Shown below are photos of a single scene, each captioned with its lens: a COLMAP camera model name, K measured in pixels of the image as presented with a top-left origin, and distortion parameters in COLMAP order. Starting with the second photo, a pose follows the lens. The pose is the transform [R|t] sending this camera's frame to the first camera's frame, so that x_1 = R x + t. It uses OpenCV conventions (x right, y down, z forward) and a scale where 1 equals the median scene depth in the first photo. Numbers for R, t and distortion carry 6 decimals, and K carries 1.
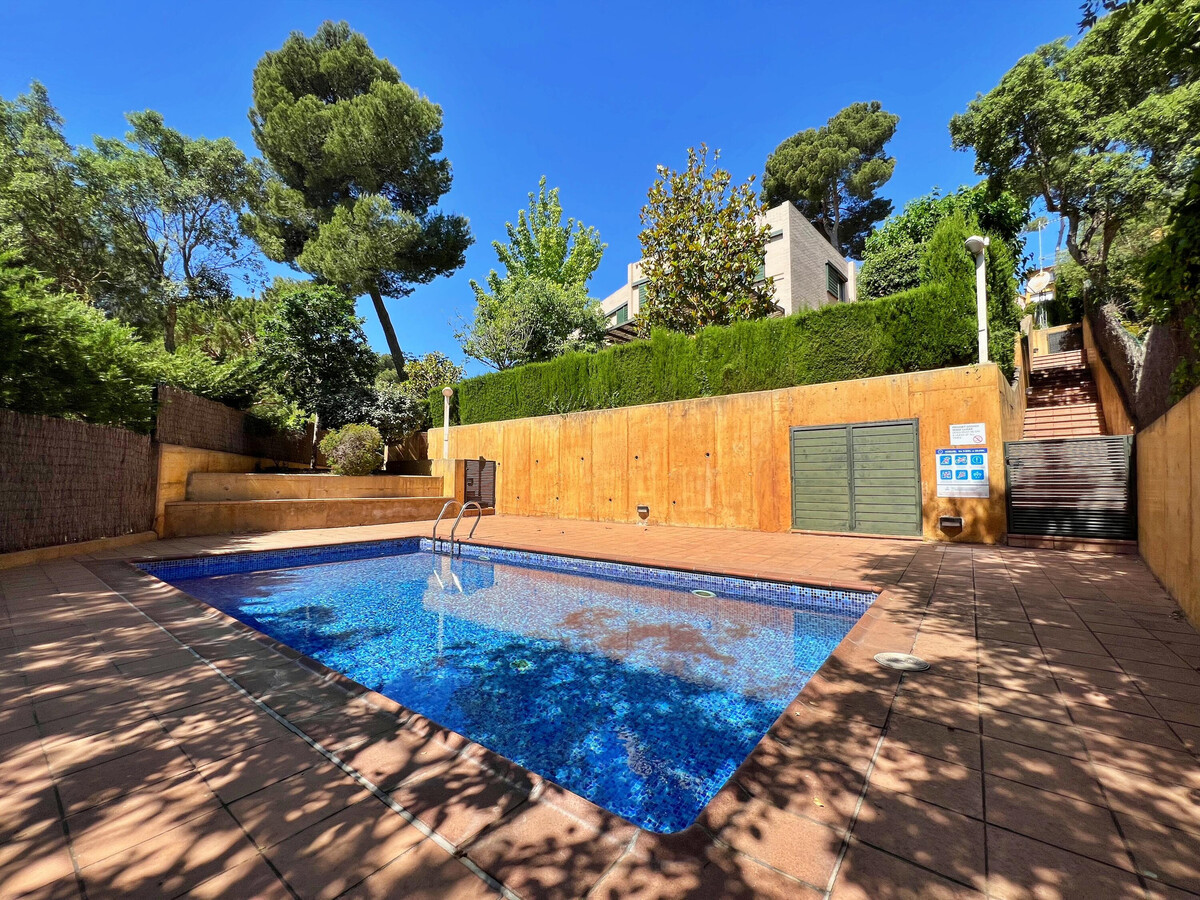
lens RADIAL K [[481.3, 0, 599.9], [0, 481.3, 454.3], [0, 0, 1]] dist [-0.003940, 0.000025]
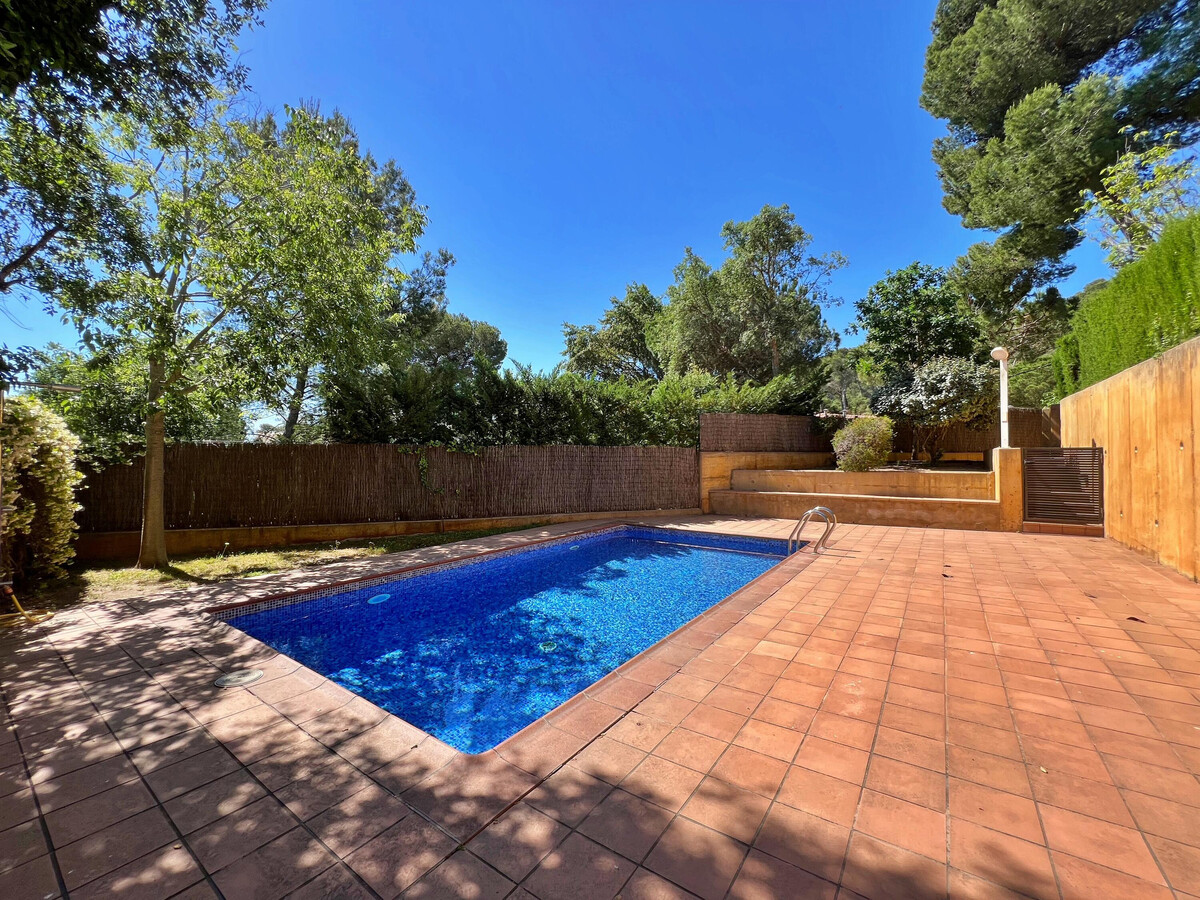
lens RADIAL K [[481.3, 0, 599.5], [0, 481.3, 448.5], [0, 0, 1]] dist [-0.003940, 0.000025]
pose [[0.034178, -0.024204, -0.999123, 2.045610], [0.063990, 0.997708, -0.021981, -0.067967], [0.997365, -0.063183, 0.035648, 2.056500]]
